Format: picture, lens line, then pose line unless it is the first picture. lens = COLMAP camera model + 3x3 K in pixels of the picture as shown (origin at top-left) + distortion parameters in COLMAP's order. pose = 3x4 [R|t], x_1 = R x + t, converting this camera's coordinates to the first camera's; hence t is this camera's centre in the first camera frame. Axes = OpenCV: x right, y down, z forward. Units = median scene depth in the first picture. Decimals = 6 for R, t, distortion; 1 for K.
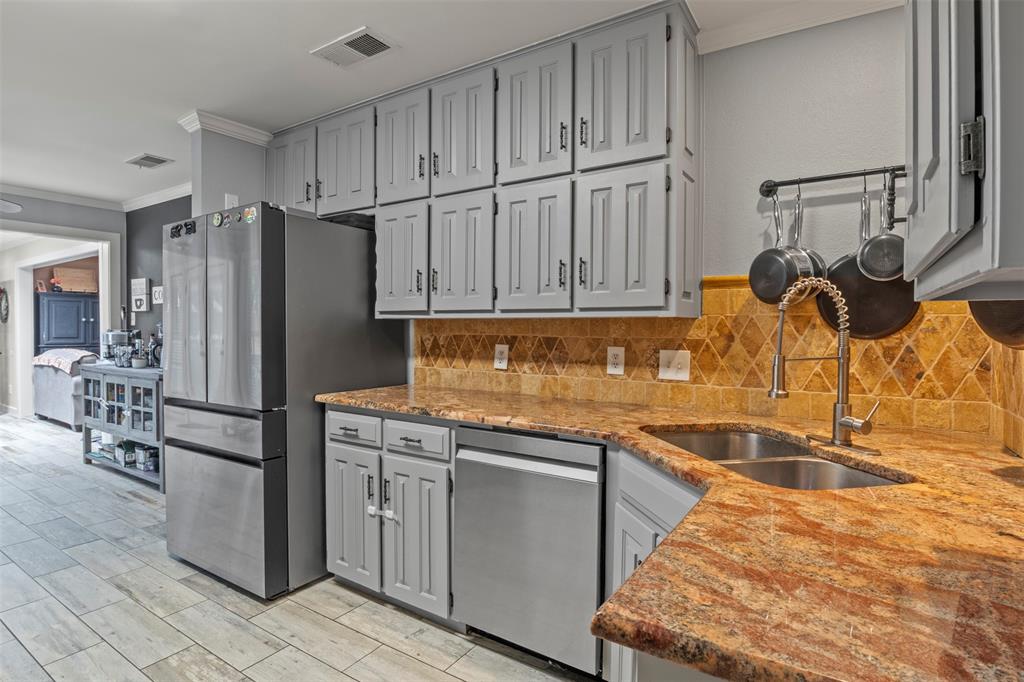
lens RADIAL K [[511.1, 0, 503.7], [0, 511.1, 324.1], [0, 0, 1]] dist [-0.017126, -0.000749]
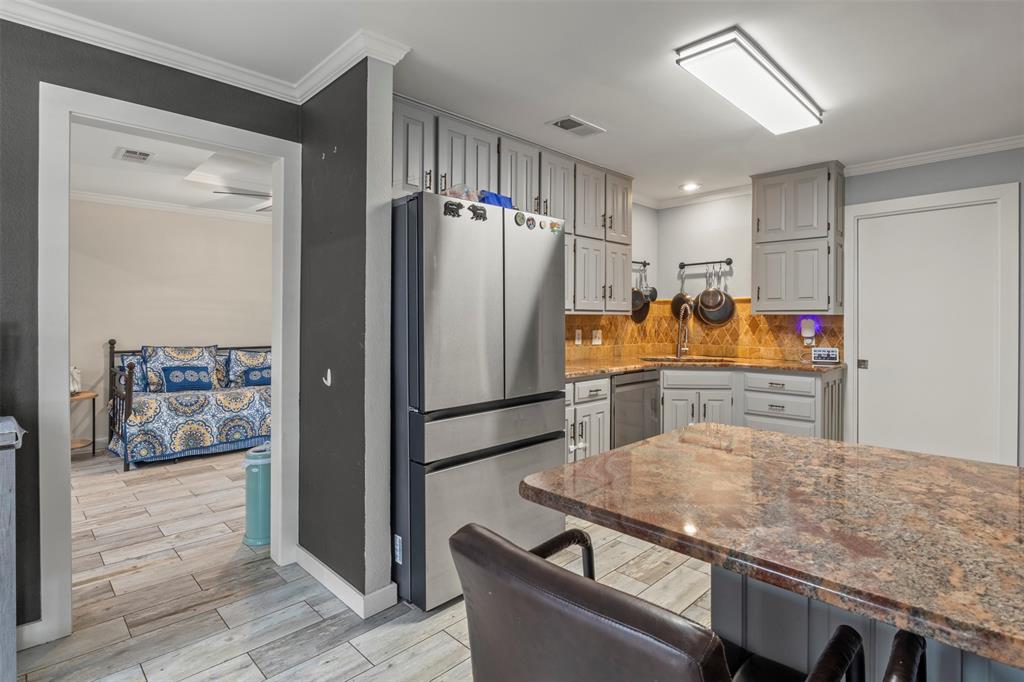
lens RADIAL K [[511.1, 0, 503.7], [0, 511.1, 324.1], [0, 0, 1]] dist [-0.017126, -0.000749]
pose [[0.209770, -0.010420, 0.977695, -1.741941], [-0.007888, 0.999893, 0.012349, 0.004168], [-0.977719, -0.010303, 0.209665, 0.926335]]
